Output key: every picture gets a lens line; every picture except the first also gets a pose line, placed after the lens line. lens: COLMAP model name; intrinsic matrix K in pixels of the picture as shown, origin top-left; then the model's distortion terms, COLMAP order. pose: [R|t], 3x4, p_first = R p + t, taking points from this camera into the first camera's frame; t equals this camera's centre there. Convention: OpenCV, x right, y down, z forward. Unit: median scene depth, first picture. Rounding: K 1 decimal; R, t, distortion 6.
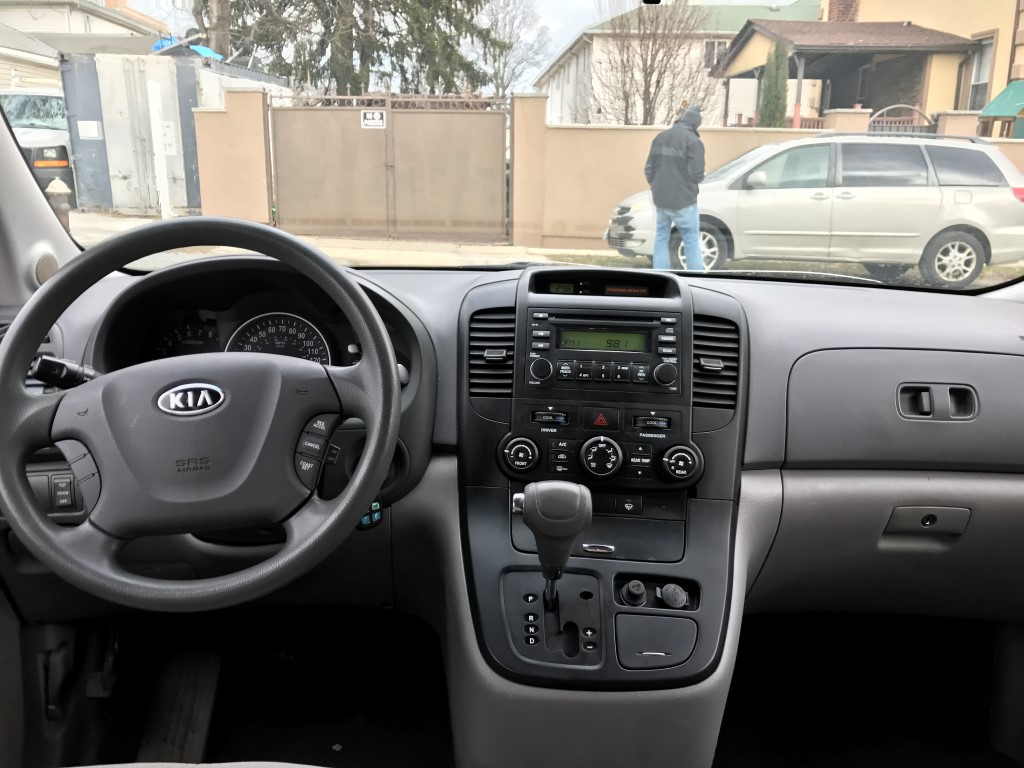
lens RADIAL K [[837.1, 0, 499.5], [0, 837.1, 386.3], [0, 0, 1]] dist [0.021805, -0.016708]
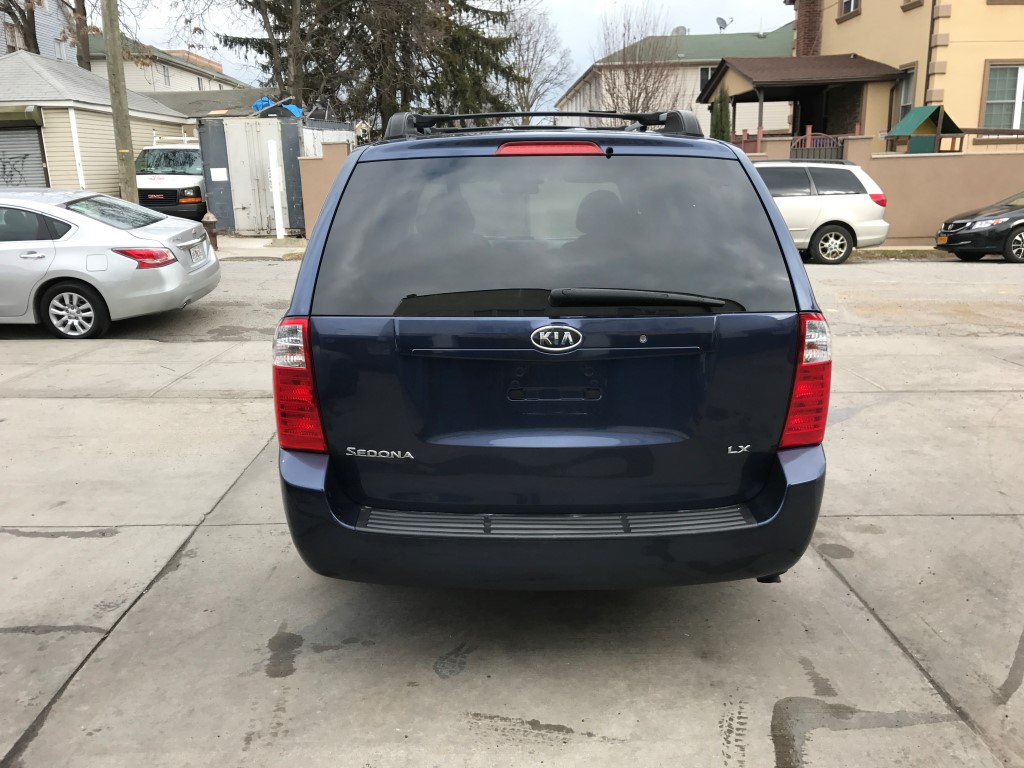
lens RADIAL K [[837.1, 0, 499.5], [0, 837.1, 386.3], [0, 0, 1]] dist [0.021805, -0.016708]
pose [[0.998681, -0.029214, -0.042220, 0.016084], [0.028708, 0.999509, -0.012552, 0.071223], [0.042566, 0.011323, 0.999030, -0.349304]]
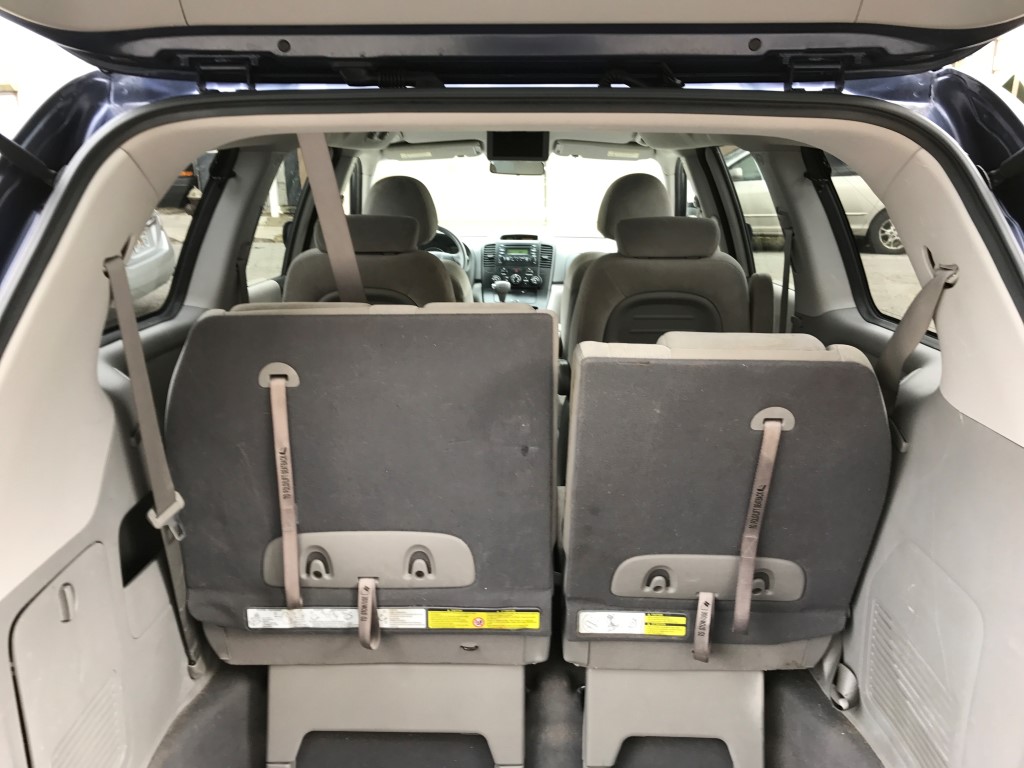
lens RADIAL K [[837.1, 0, 499.5], [0, 837.1, 386.3], [0, 0, 1]] dist [0.021805, -0.016708]
pose [[0.997459, -0.013153, -0.070012, 0.024016], [0.014285, 0.999775, 0.015680, 0.040495], [0.069790, -0.016640, 0.997423, -0.231351]]
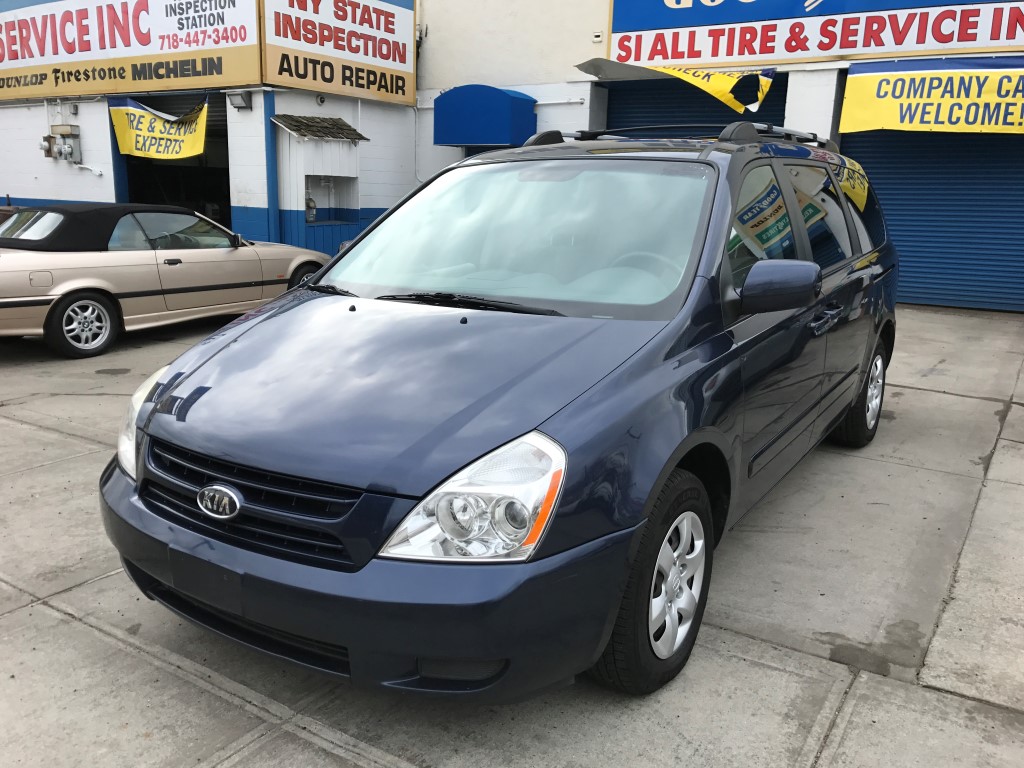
lens RADIAL K [[837.1, 0, 499.5], [0, 837.1, 386.3], [0, 0, 1]] dist [0.021805, -0.016708]
pose [[-0.805775, -0.162392, 0.569522, -0.129936], [0.122797, 0.894957, 0.428921, -0.084740], [-0.579351, 0.415550, -0.701192, 0.261354]]
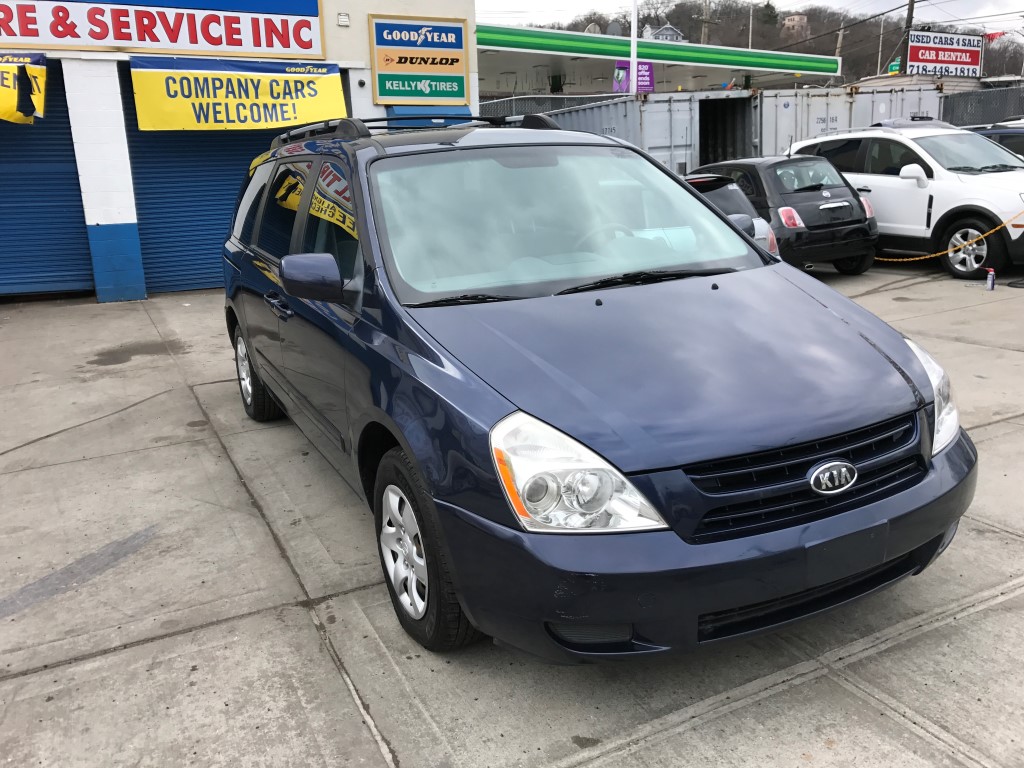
lens RADIAL K [[837.1, 0, 499.5], [0, 837.1, 386.3], [0, 0, 1]] dist [0.021805, -0.016708]
pose [[-0.915580, 0.116516, -0.384886, 0.128408], [-0.078910, 0.886441, 0.456065, -0.088210], [0.394317, 0.447935, -0.802414, 0.287680]]
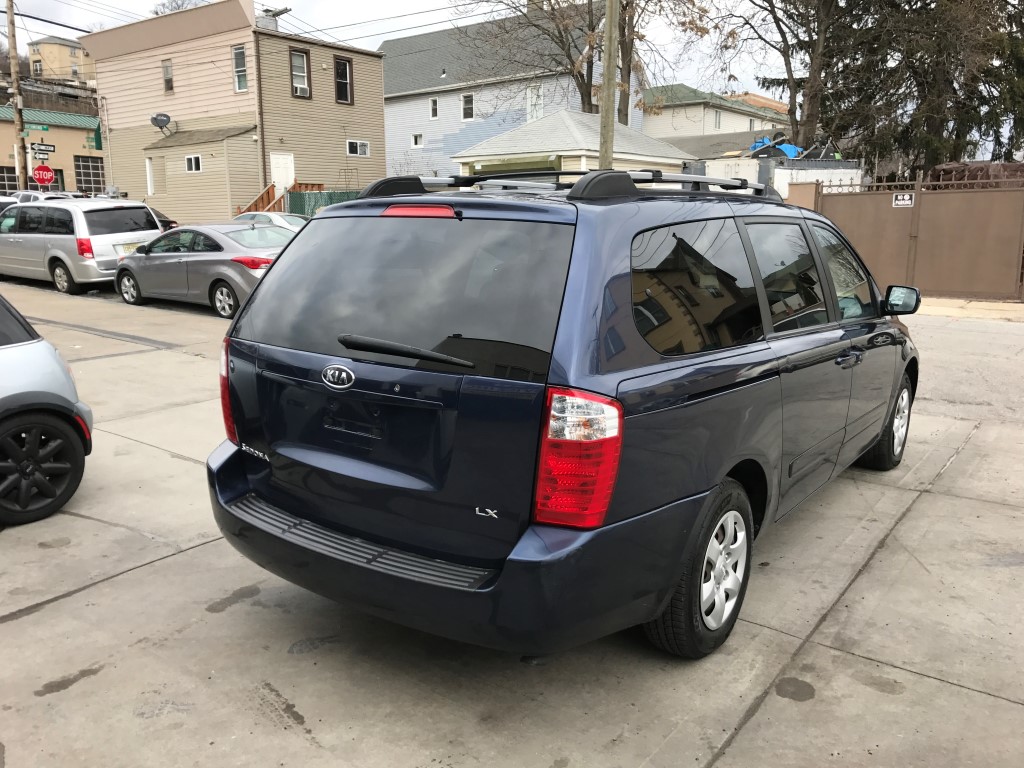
lens RADIAL K [[837.1, 0, 499.5], [0, 837.1, 386.3], [0, 0, 1]] dist [0.021805, -0.016708]
pose [[0.779254, 0.100677, -0.618569, 0.174655], [-0.141369, 0.989811, -0.016993, 0.059588], [0.610556, 0.100688, 0.785547, -0.306689]]
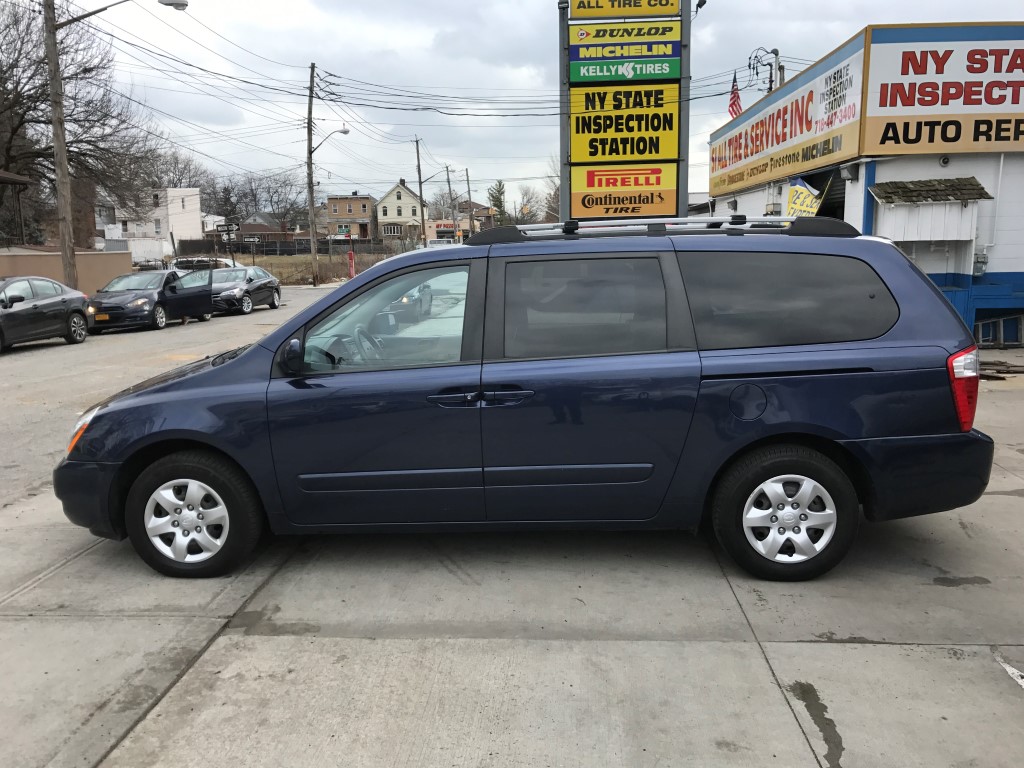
lens RADIAL K [[837.1, 0, 499.5], [0, 837.1, 386.3], [0, 0, 1]] dist [0.021805, -0.016708]
pose [[0.110851, -0.179936, 0.977412, -0.349794], [0.272860, 0.951191, 0.144163, -0.022013], [-0.955646, 0.250716, 0.154538, -0.048237]]
